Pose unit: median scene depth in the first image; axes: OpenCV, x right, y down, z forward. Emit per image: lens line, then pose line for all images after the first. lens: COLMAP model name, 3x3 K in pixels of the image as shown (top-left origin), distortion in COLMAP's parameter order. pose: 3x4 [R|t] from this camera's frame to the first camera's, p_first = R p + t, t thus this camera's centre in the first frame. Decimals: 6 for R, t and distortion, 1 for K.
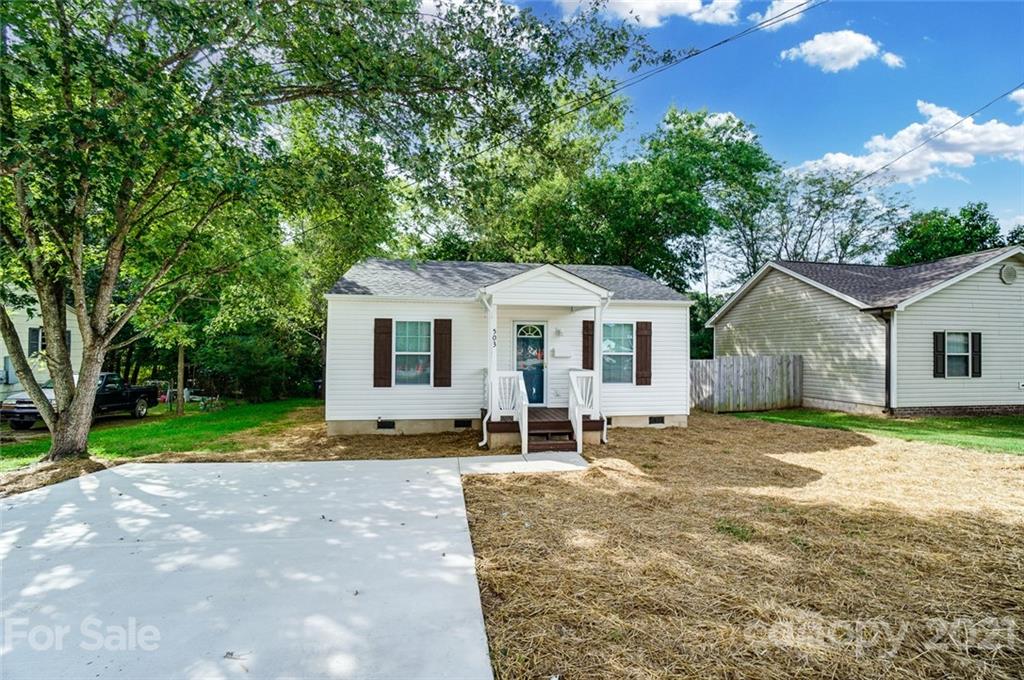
lens RADIAL K [[461.9, 0, 512.4], [0, 461.9, 336.2], [0, 0, 1]] dist [-0.050293, 0.015650]
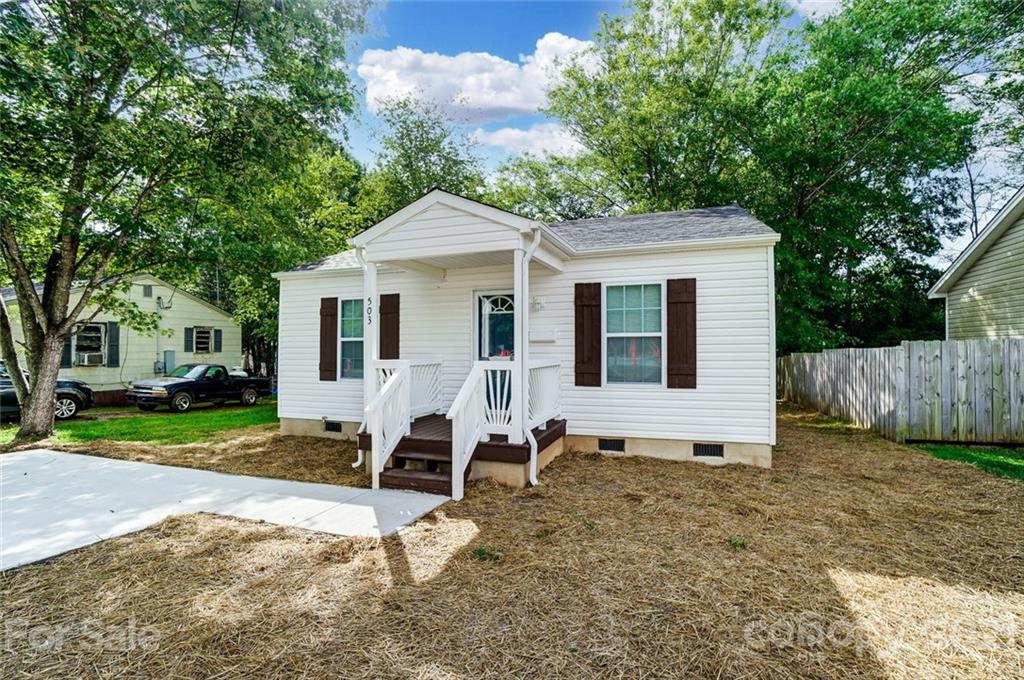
lens RADIAL K [[461.9, 0, 511.2], [0, 461.9, 341.1], [0, 0, 1]] dist [-0.050293, 0.015650]
pose [[0.891338, -0.017132, -0.453015, 0.355317], [0.023297, 0.999696, 0.008031, 0.037322], [0.452740, -0.017712, 0.891467, 0.384573]]
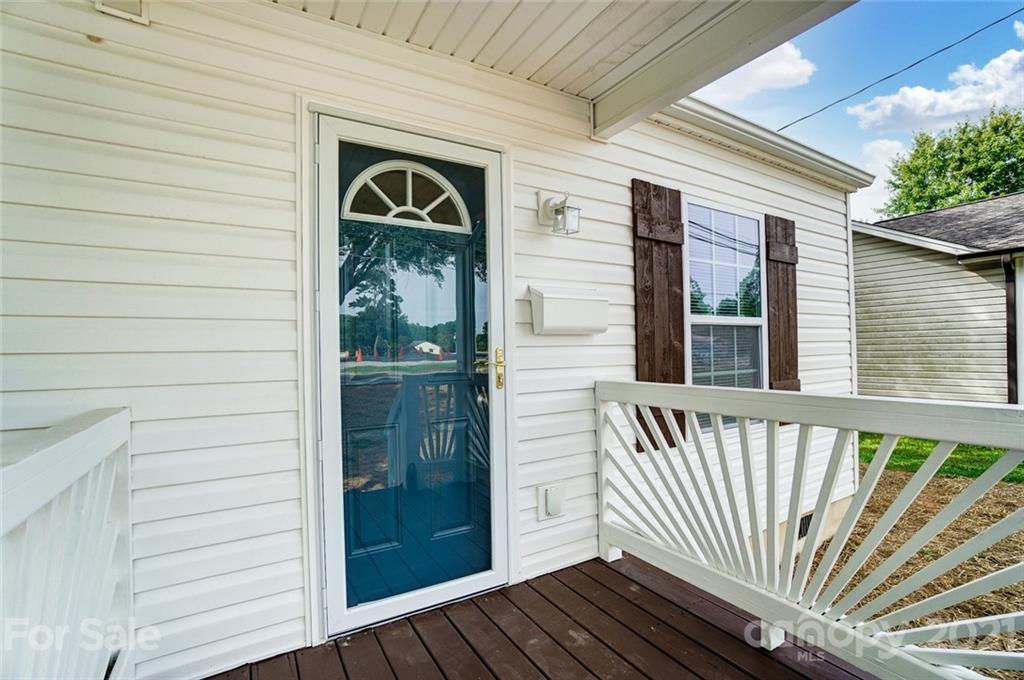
lens RADIAL K [[461.9, 0, 506.4], [0, 461.9, 346.7], [0, 0, 1]] dist [-0.050293, 0.015650]
pose [[0.920919, -0.017986, 0.389339, -0.000279], [0.013209, 0.999801, 0.014943, 0.047369], [-0.389531, -0.008618, 0.920973, 0.792849]]
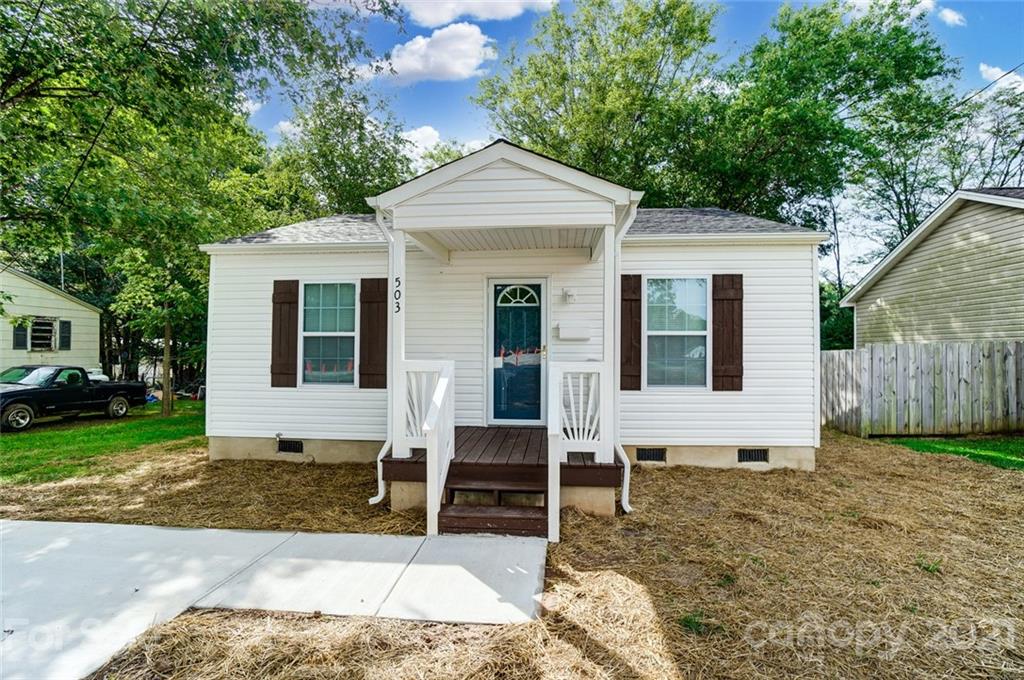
lens RADIAL K [[461.9, 0, 512.8], [0, 461.9, 341.2], [0, 0, 1]] dist [-0.050293, 0.015650]
pose [[0.976754, -0.006951, -0.214249, 0.152468], [0.009180, 0.999914, 0.009413, 0.040220], [0.214165, -0.011161, 0.976734, 0.414601]]
